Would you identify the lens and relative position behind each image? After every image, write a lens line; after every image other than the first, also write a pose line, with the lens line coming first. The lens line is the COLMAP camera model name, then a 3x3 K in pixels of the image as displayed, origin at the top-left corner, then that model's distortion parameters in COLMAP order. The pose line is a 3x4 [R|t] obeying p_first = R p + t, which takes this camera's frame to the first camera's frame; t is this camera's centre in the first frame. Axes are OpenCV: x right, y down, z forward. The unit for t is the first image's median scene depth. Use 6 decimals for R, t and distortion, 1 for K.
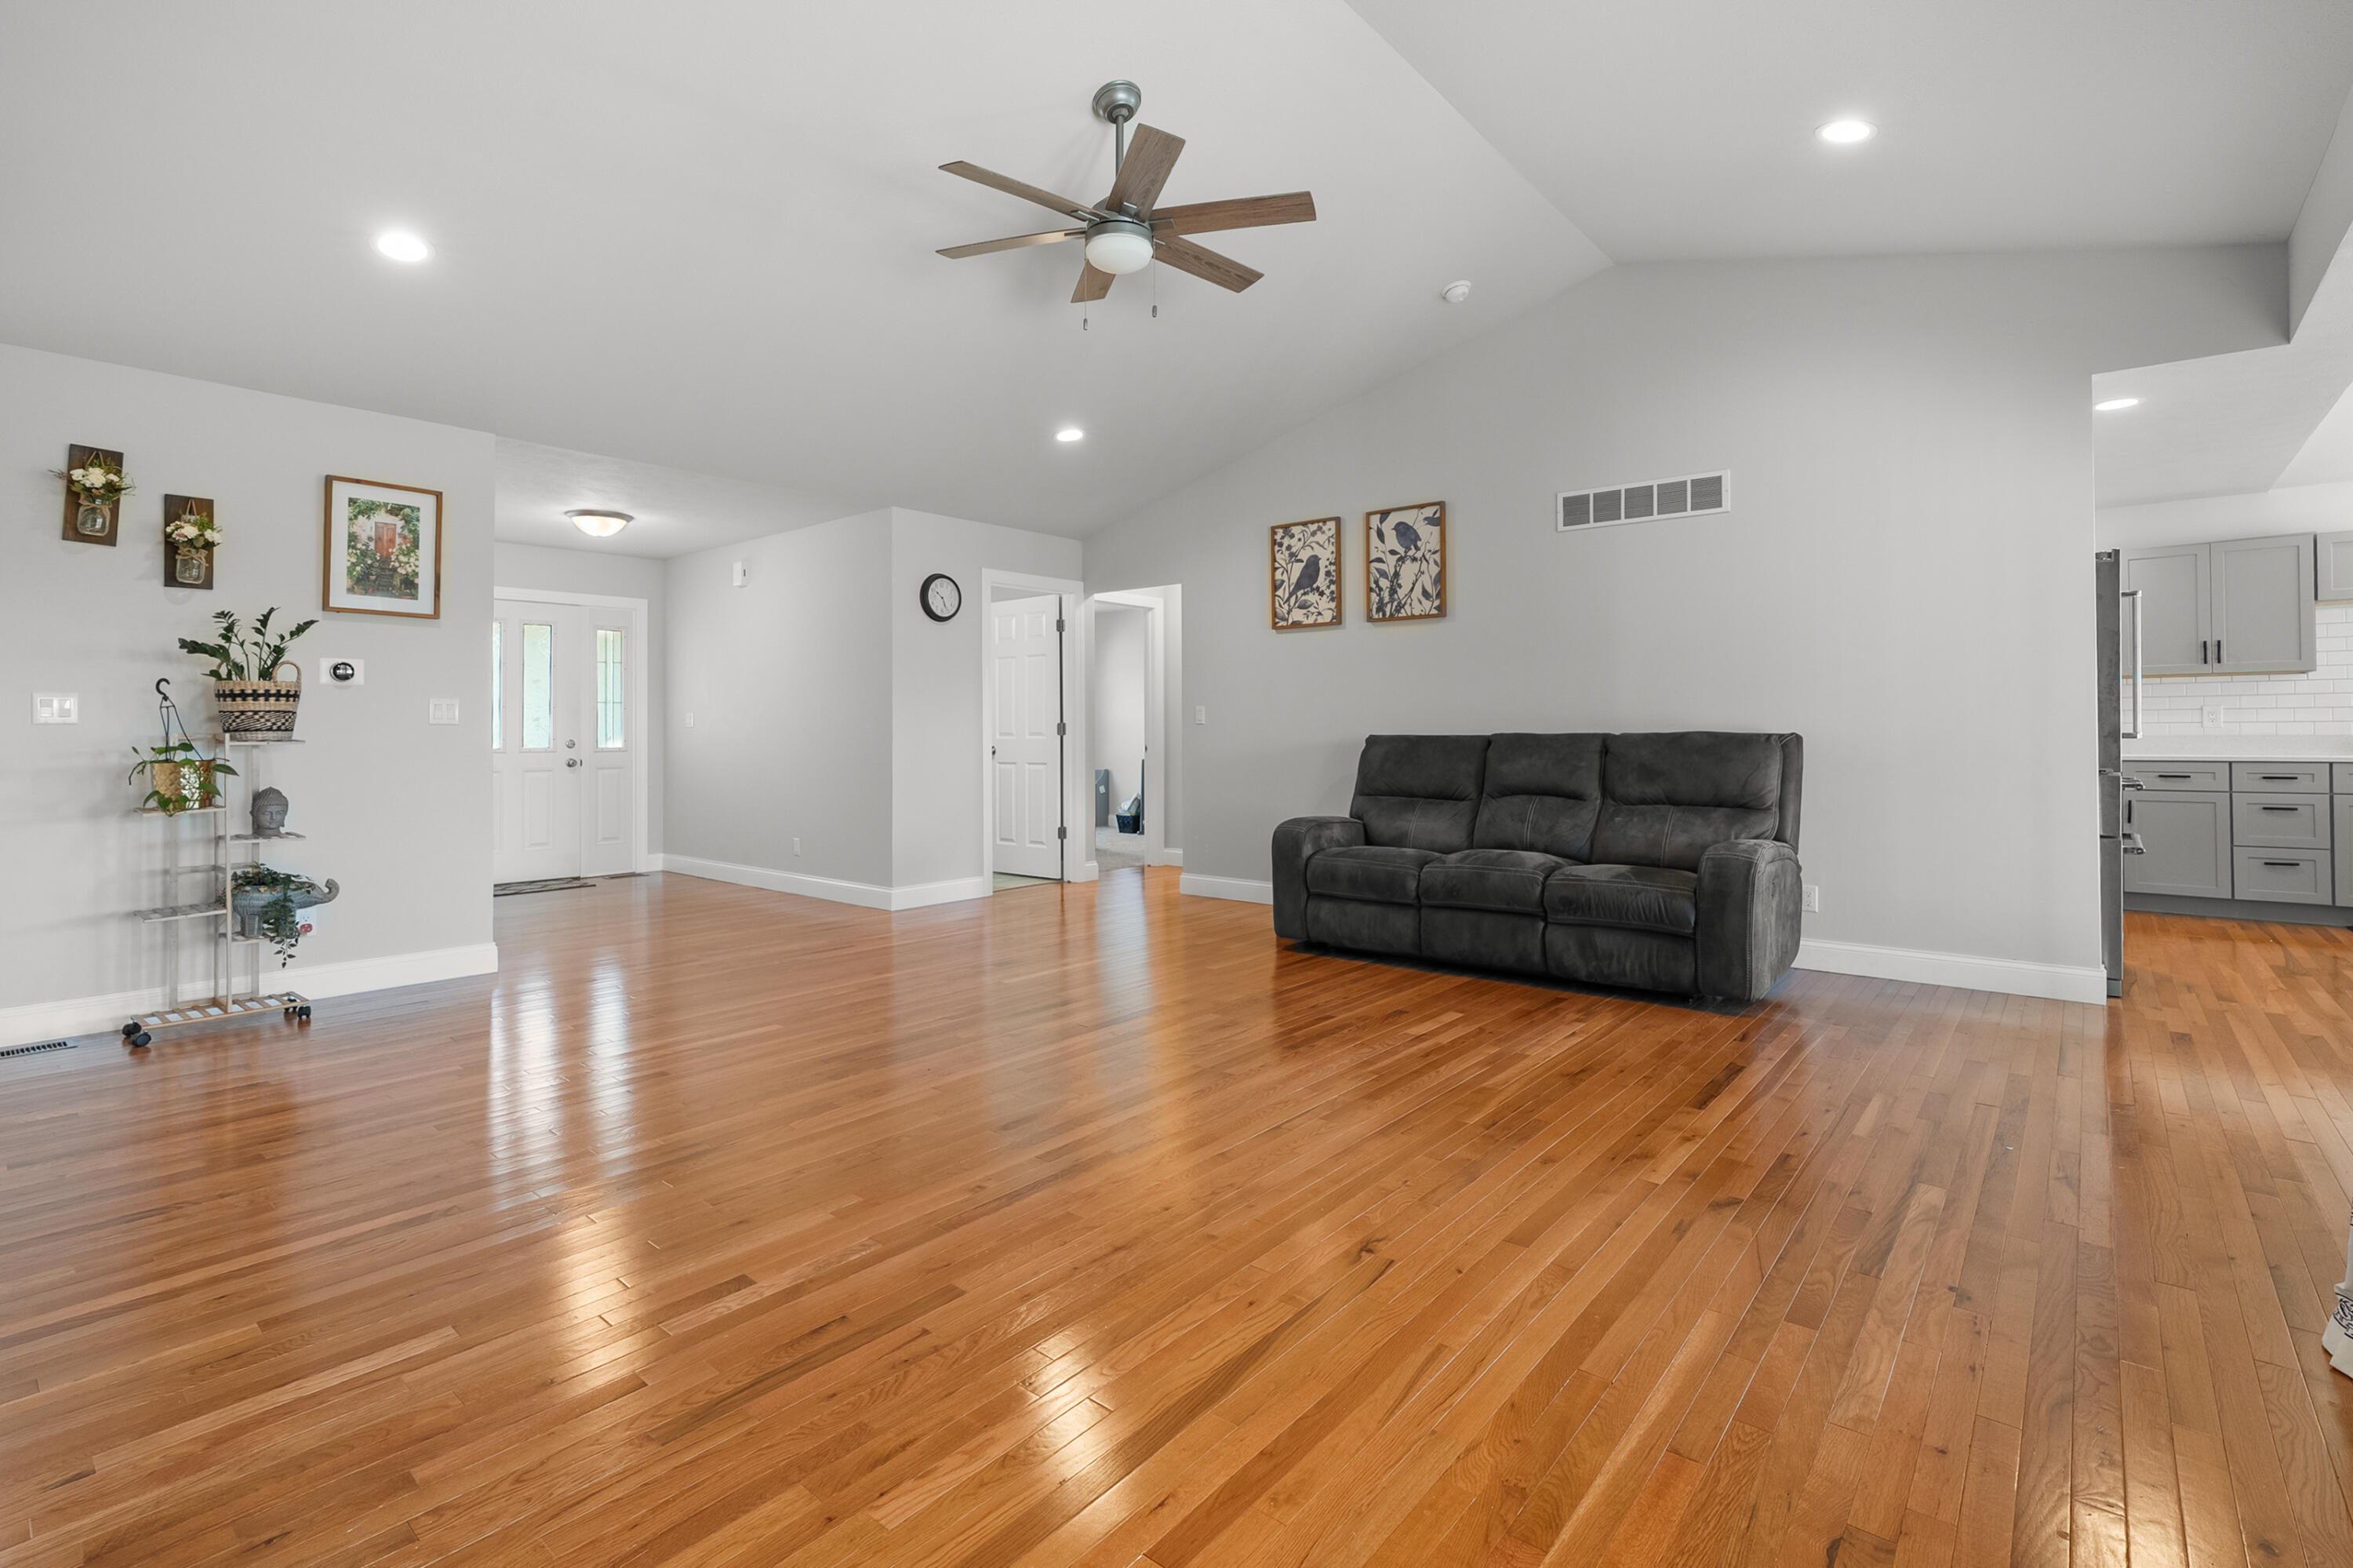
lens RADIAL K [[1079.8, 0, 1191.2], [0, 1079.8, 719.5], [0, 0, 1]] dist [-0.006160, 0.002046]
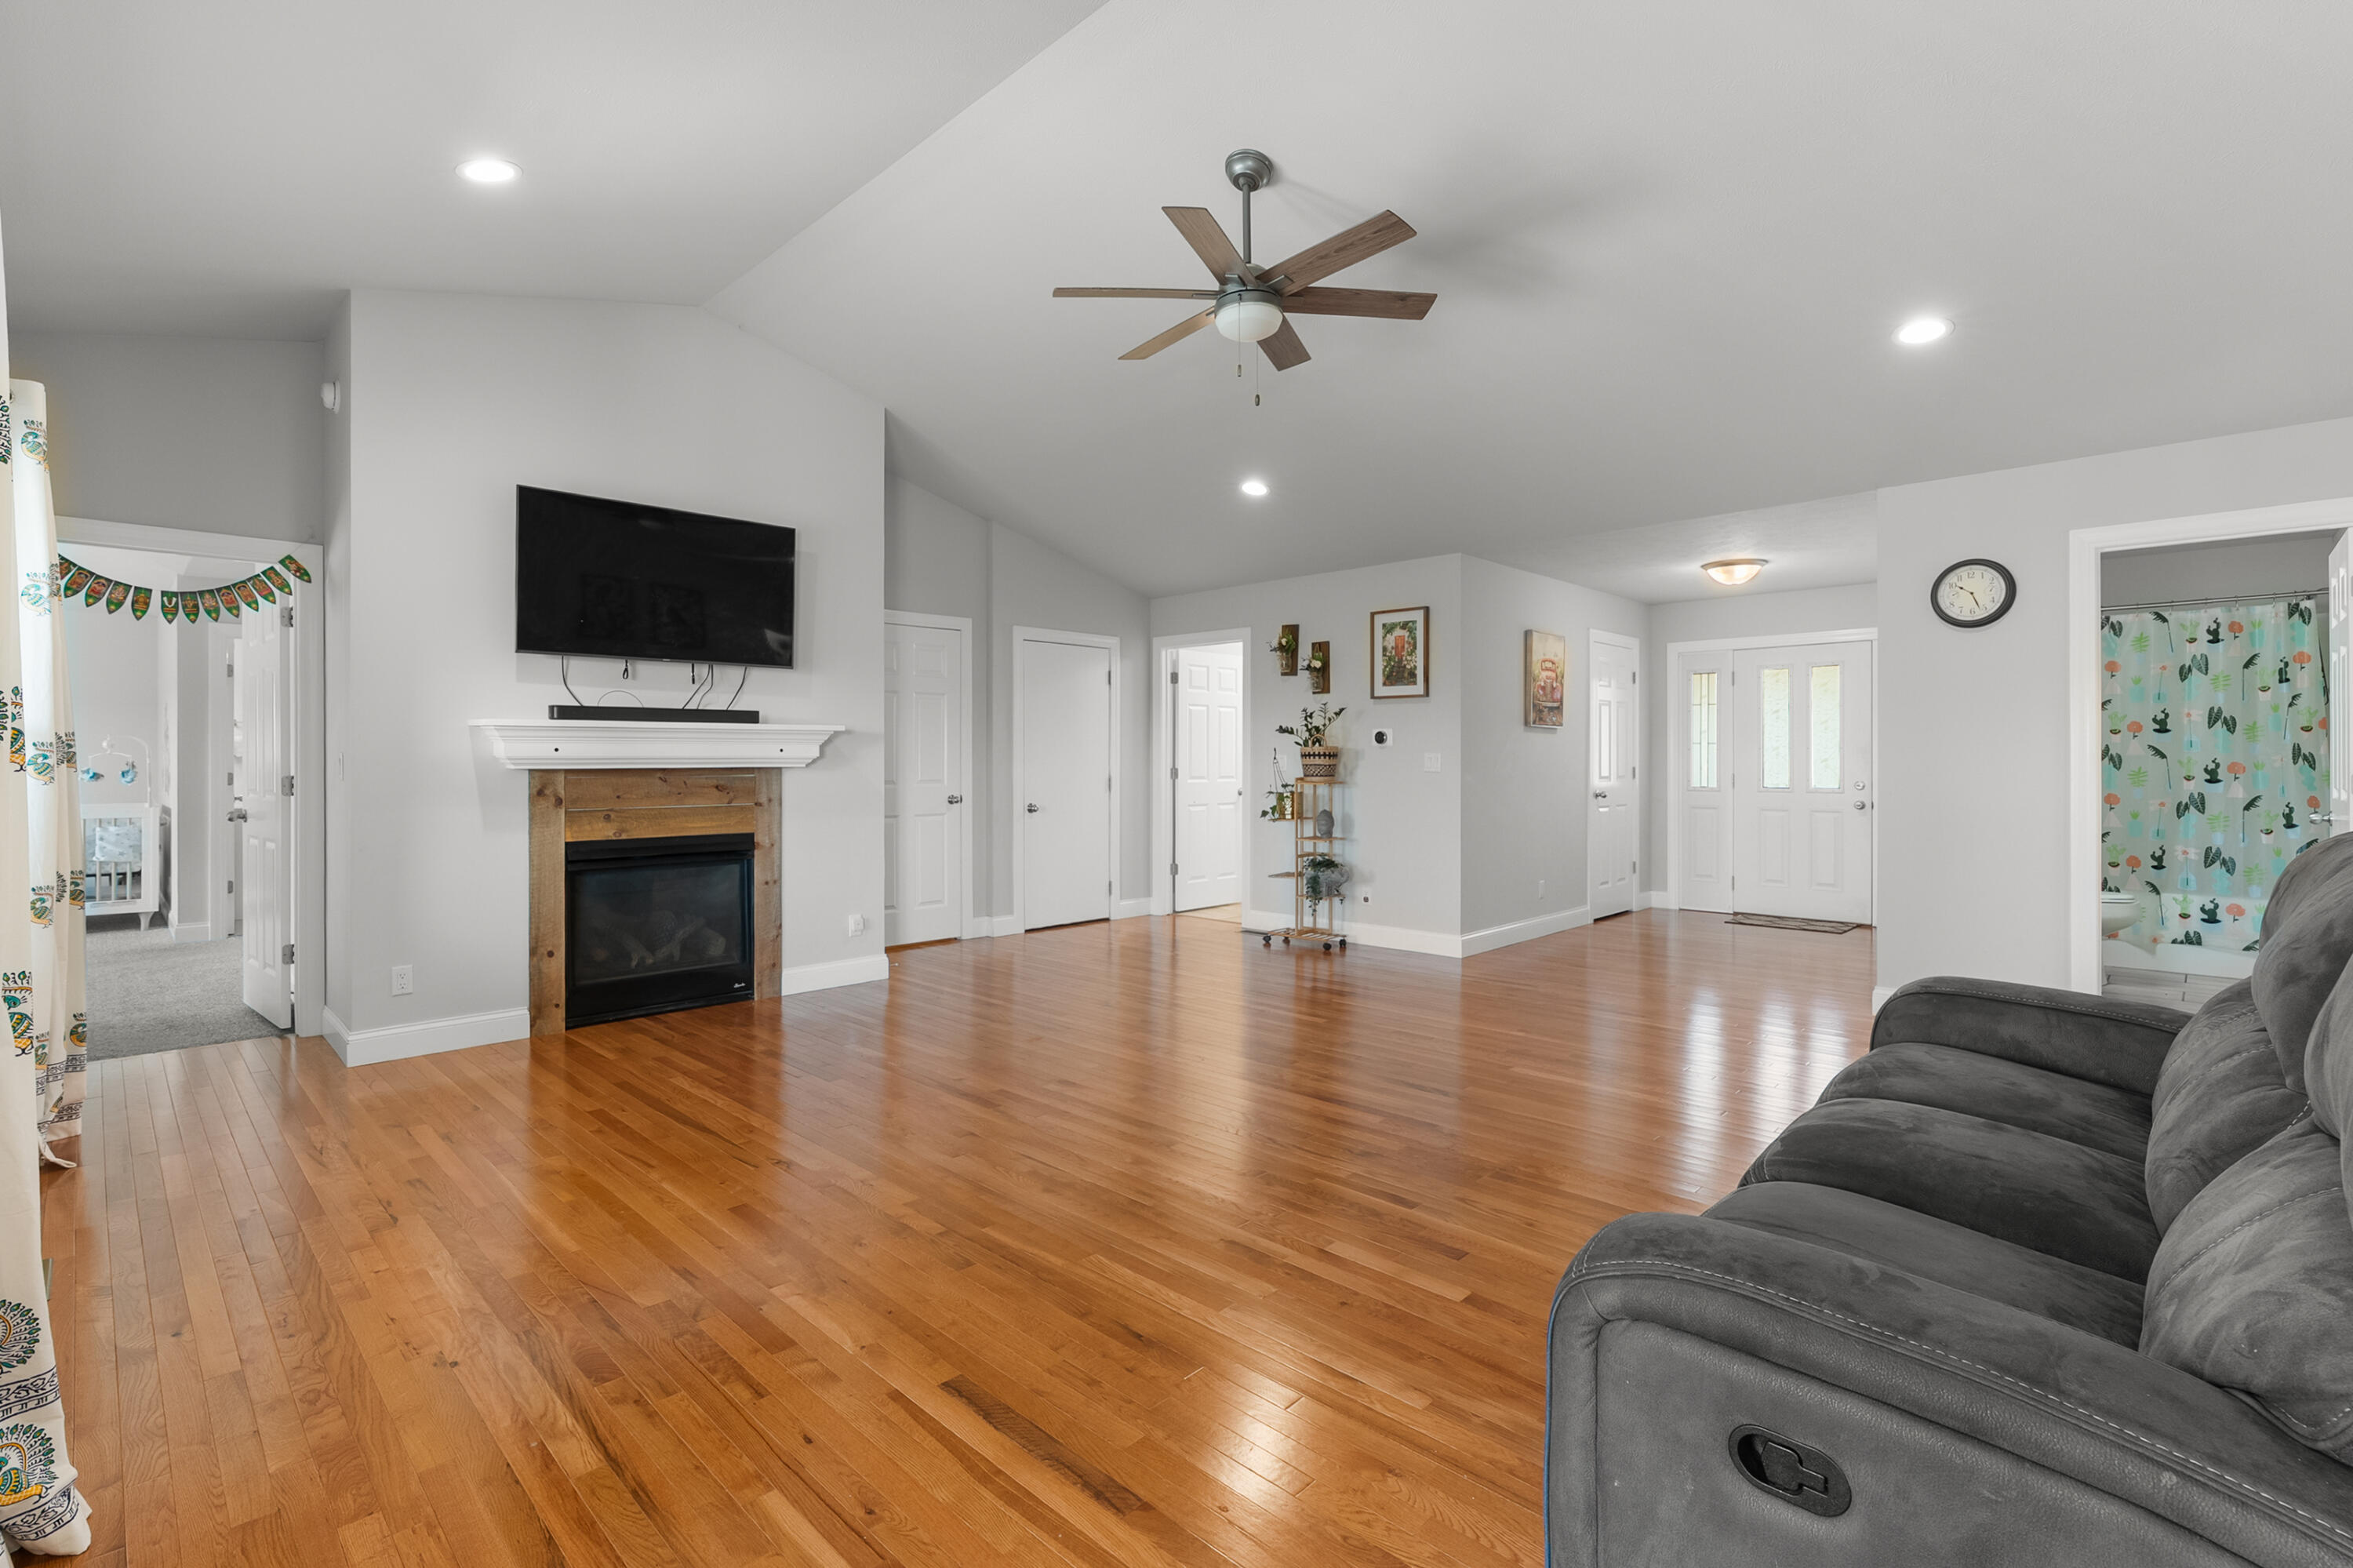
lens RADIAL K [[1079.8, 0, 1167.2], [0, 1079.8, 772.4], [0, 0, 1]] dist [-0.006160, 0.002046]
pose [[-0.087574, 0.015356, -0.996040, 0.576028], [0.016540, 0.999766, 0.013960, -0.015771], [0.996021, -0.015252, -0.087807, 0.614581]]
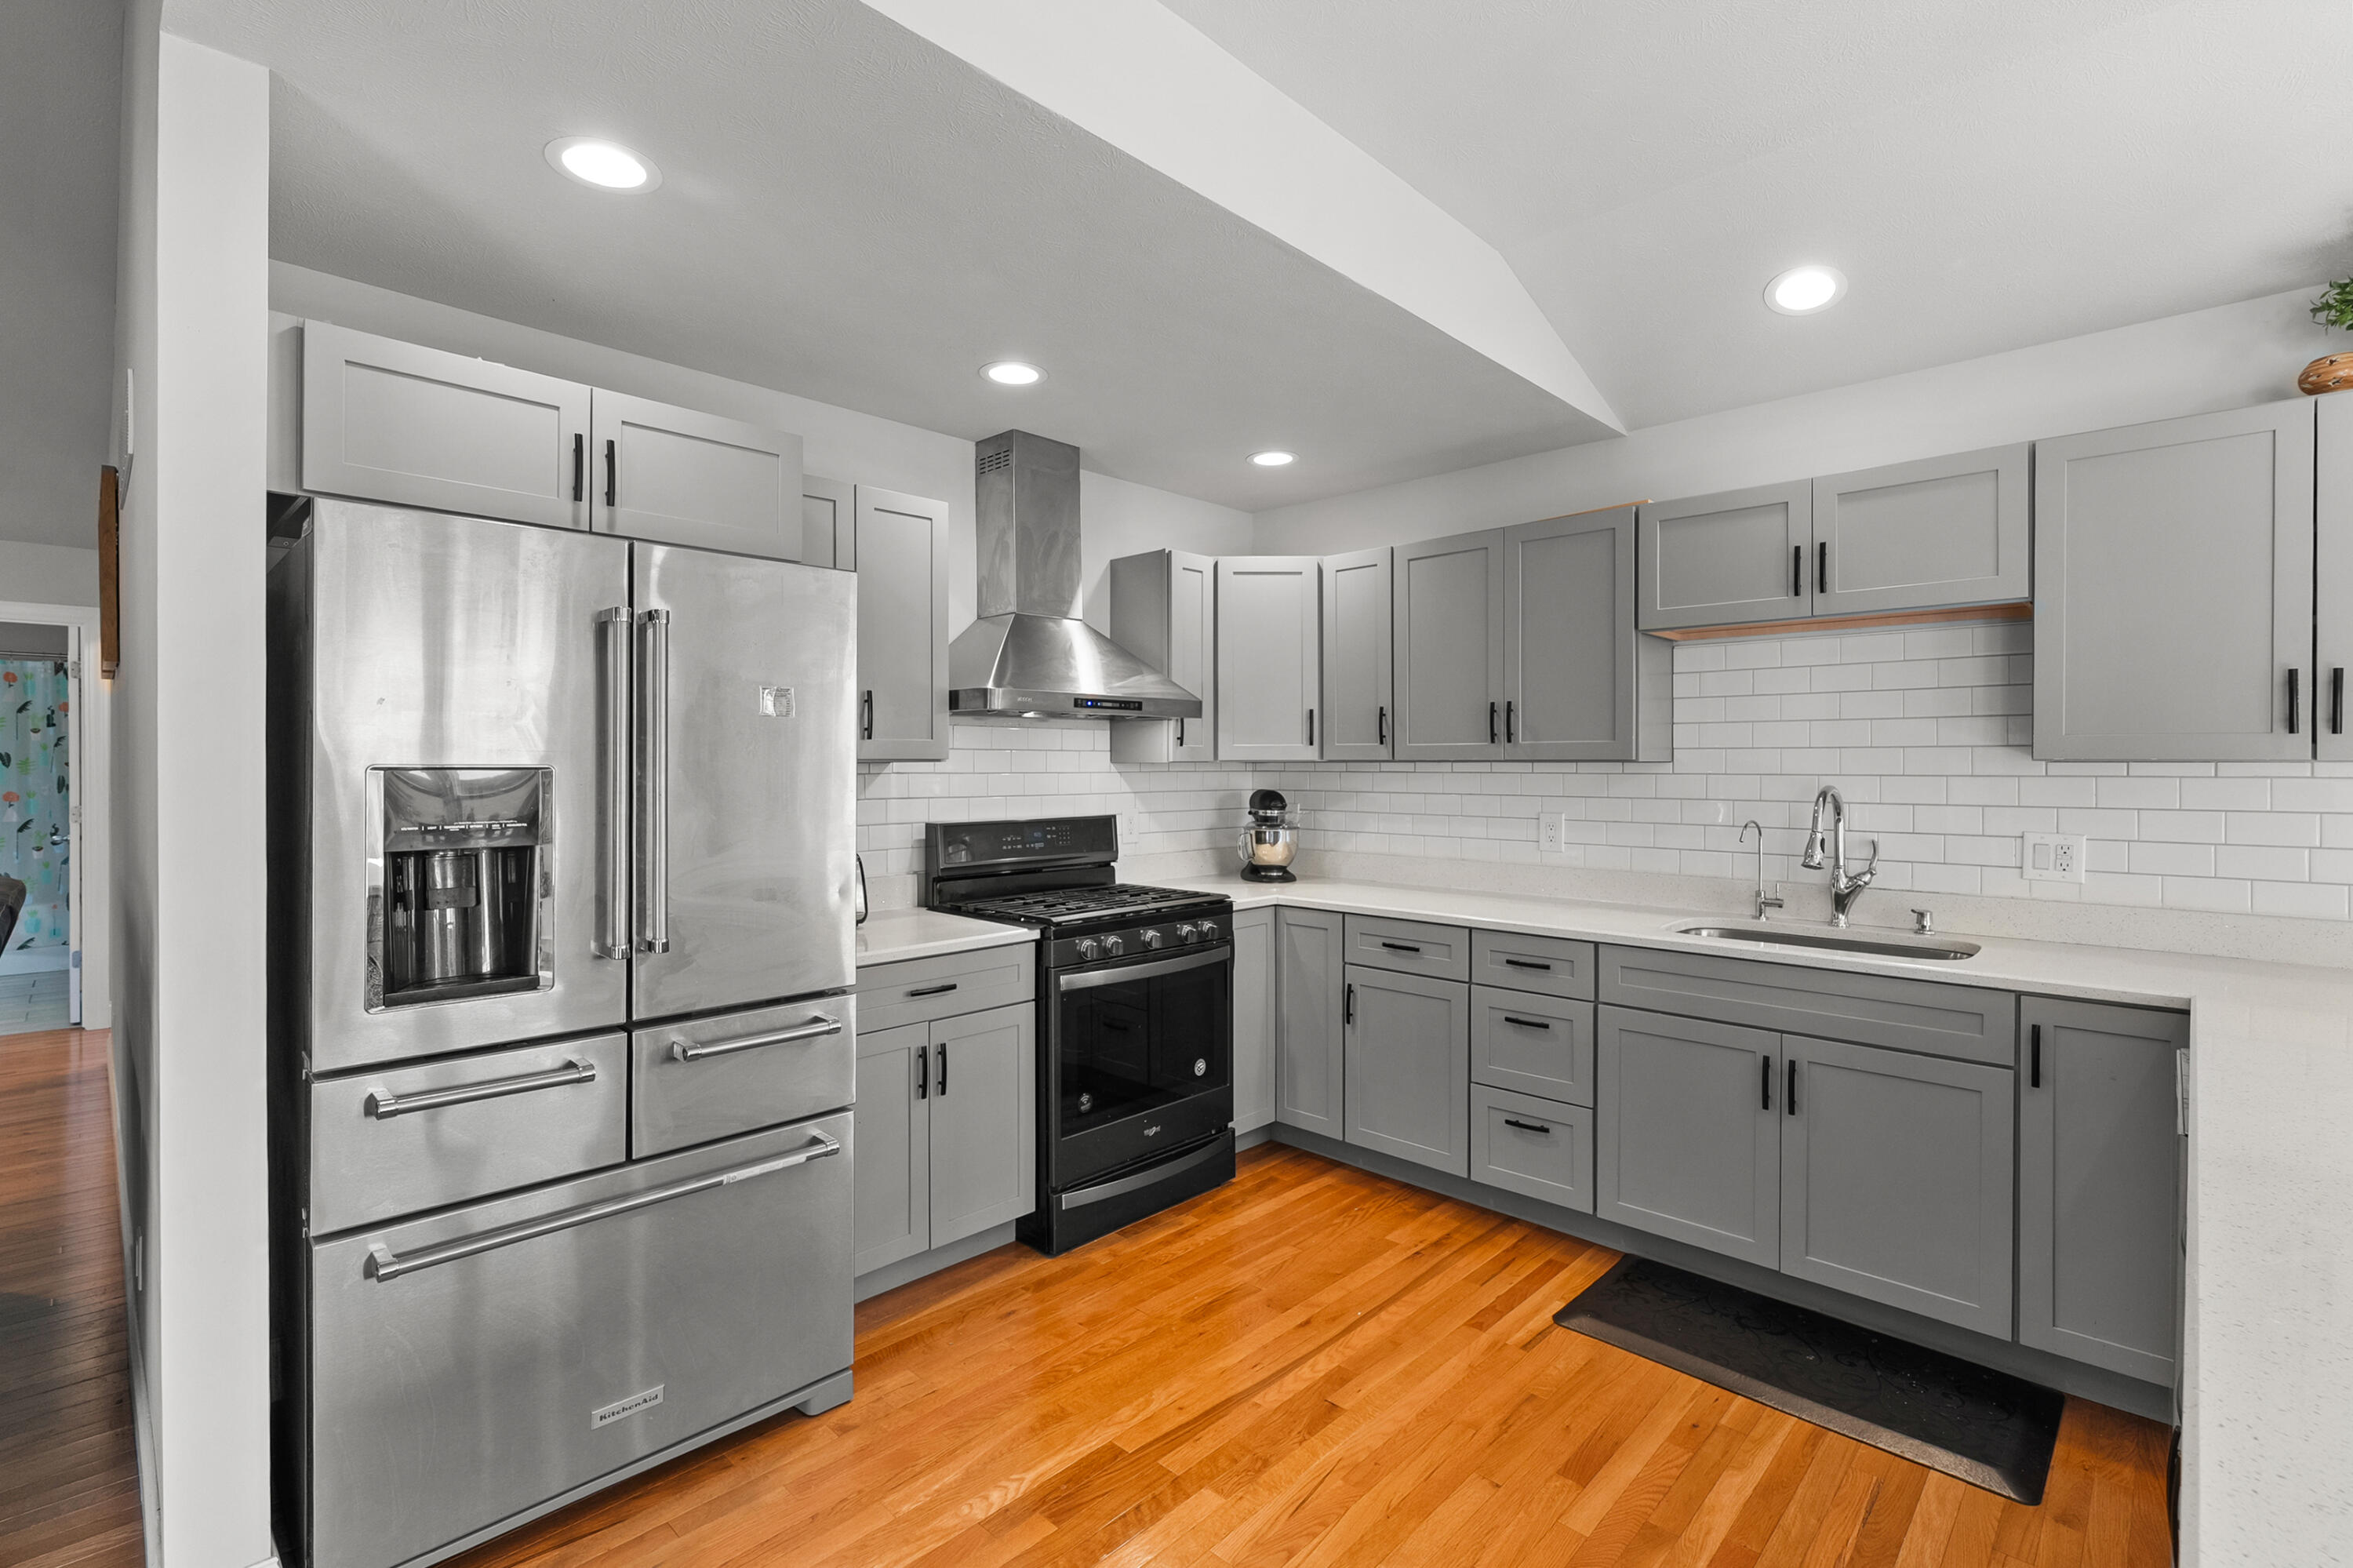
lens RADIAL K [[1079.8, 0, 1181.2], [0, 1079.8, 768.3], [0, 0, 1]] dist [-0.006160, 0.002046]
pose [[0.996374, 0.007145, -0.084783, 0.870453], [-0.005267, 0.999736, 0.022357, -0.052613], [0.084920, -0.021829, 0.996149, 0.449983]]
